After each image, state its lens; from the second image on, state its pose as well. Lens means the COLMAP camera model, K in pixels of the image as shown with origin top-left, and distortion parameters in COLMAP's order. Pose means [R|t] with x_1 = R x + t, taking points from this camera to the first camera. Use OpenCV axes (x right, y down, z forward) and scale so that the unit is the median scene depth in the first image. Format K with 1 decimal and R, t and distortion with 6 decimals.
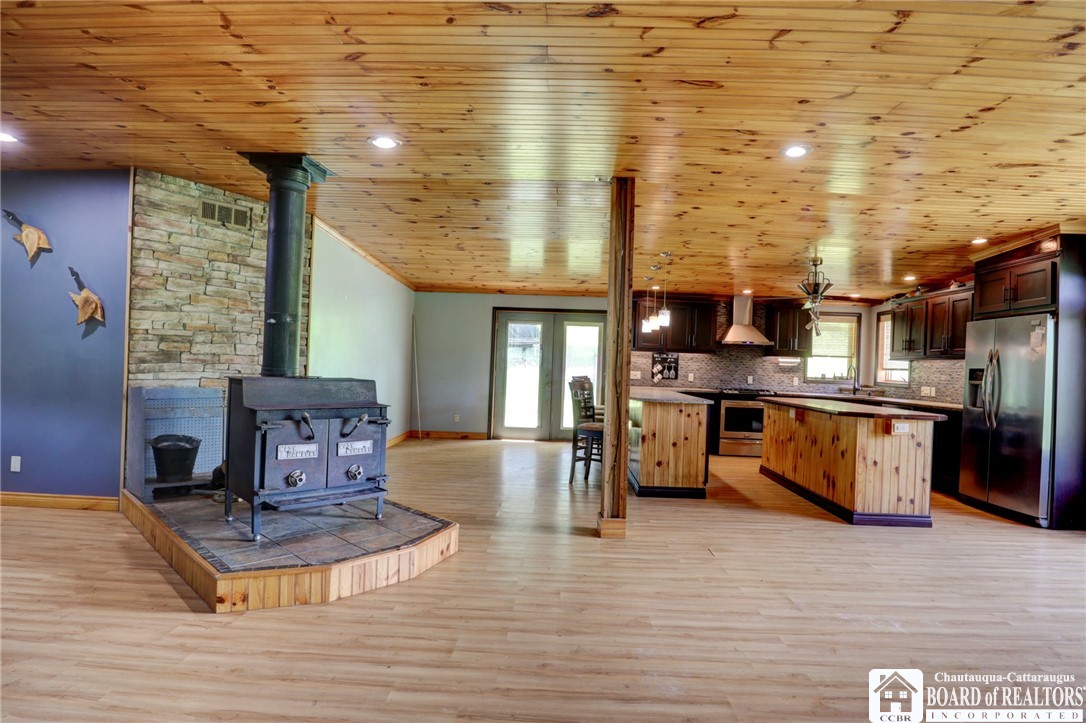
lens RADIAL K [[546.3, 0, 552.6], [0, 546.3, 363.5], [0, 0, 1]] dist [-0.044626, 0.012232]
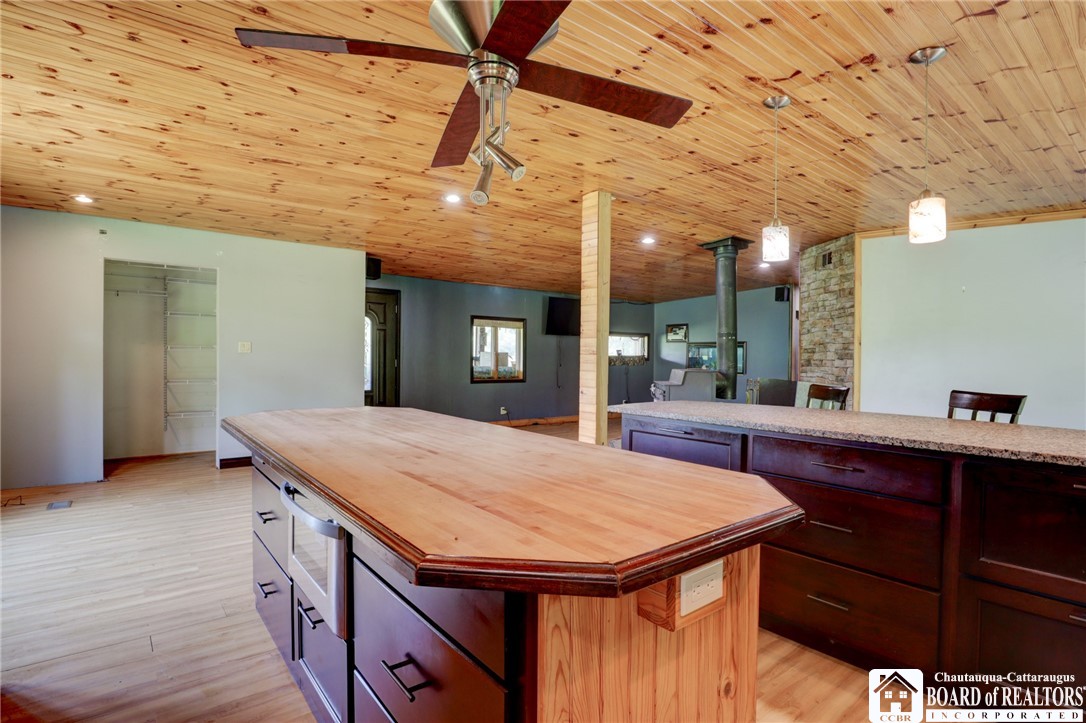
lens RADIAL K [[546.3, 0, 551.5], [0, 546.3, 364.8], [0, 0, 1]] dist [-0.044626, 0.012232]
pose [[-0.758557, -0.035231, -0.650654, 0.561030], [-0.036679, 0.999263, -0.011346, 0.025226], [0.650574, 0.015259, -0.759290, 1.082903]]
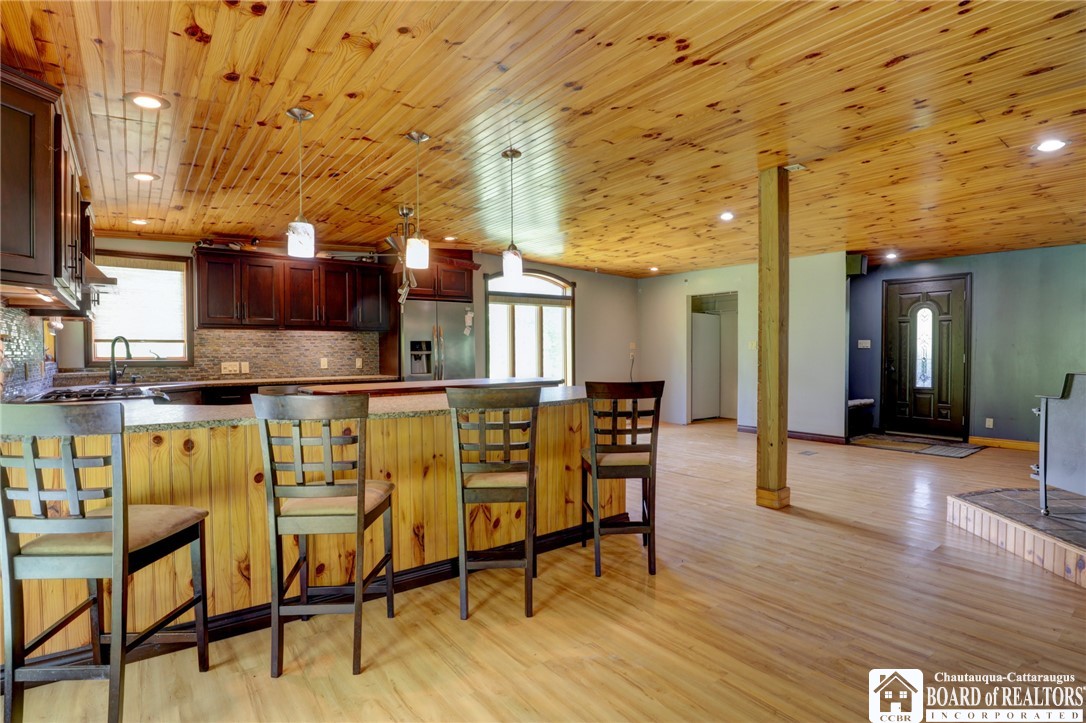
lens RADIAL K [[546.3, 0, 551.9], [0, 546.3, 363.5], [0, 0, 1]] dist [-0.044626, 0.012232]
pose [[-0.633326, -0.050708, 0.772222, -0.252758], [-0.019565, 0.998581, 0.049527, -0.004685], [-0.773638, 0.016258, -0.633420, 1.192166]]
